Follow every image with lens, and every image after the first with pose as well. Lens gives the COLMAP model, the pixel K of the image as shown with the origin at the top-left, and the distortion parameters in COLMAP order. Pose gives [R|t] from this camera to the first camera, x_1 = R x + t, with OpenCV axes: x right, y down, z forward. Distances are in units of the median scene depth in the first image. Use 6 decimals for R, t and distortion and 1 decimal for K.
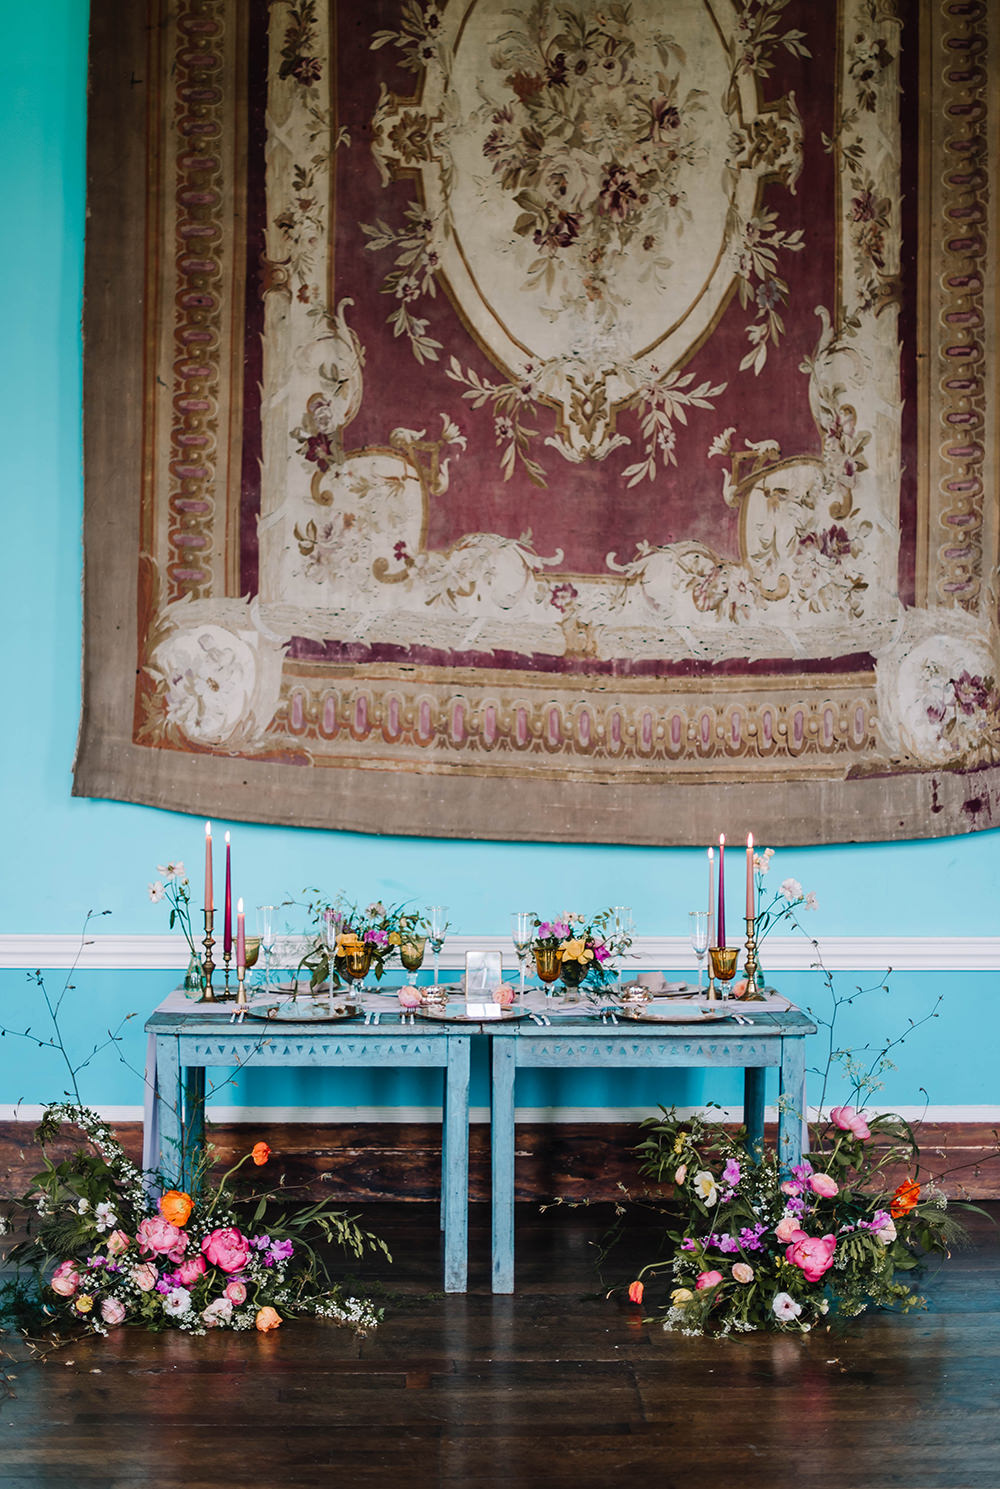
lens RADIAL K [[2220.5, 0, 498.0], [0, 2220.5, 704.1], [0, 0, 1]] dist [-0.193713, 0.329578]
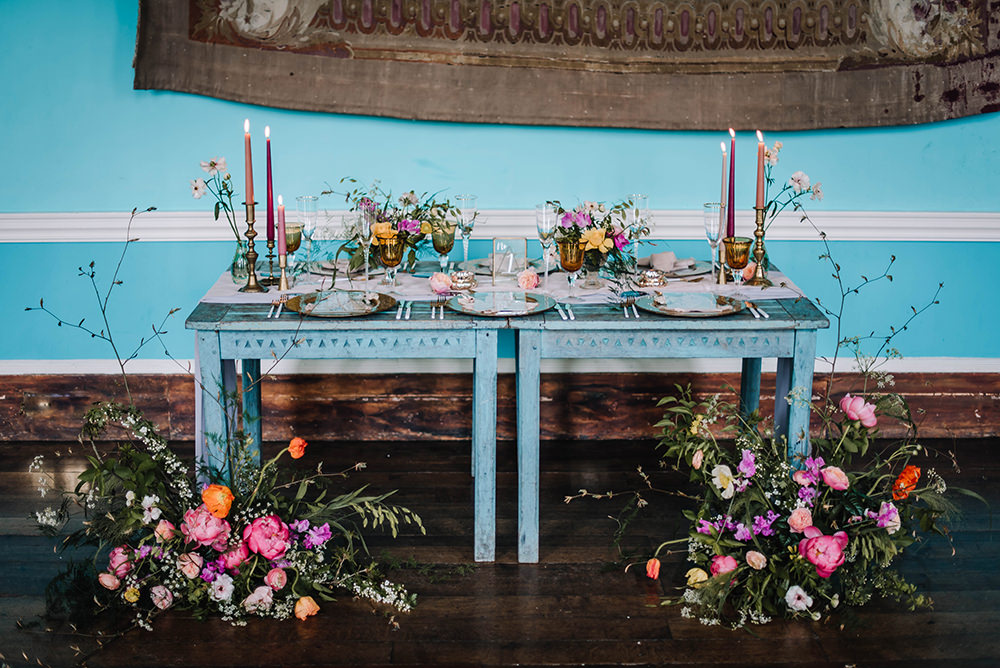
lens RADIAL K [[1491.2, 0, 500.0], [0, 1491.2, 334.0], [0, 0, 1]] dist [-0.193713, 0.329578]
pose [[0.999939, -0.000552, -0.011019, -0.003295], [0.003100, 0.972566, 0.232605, -0.010322], [0.010589, -0.232625, 0.972509, 0.288712]]
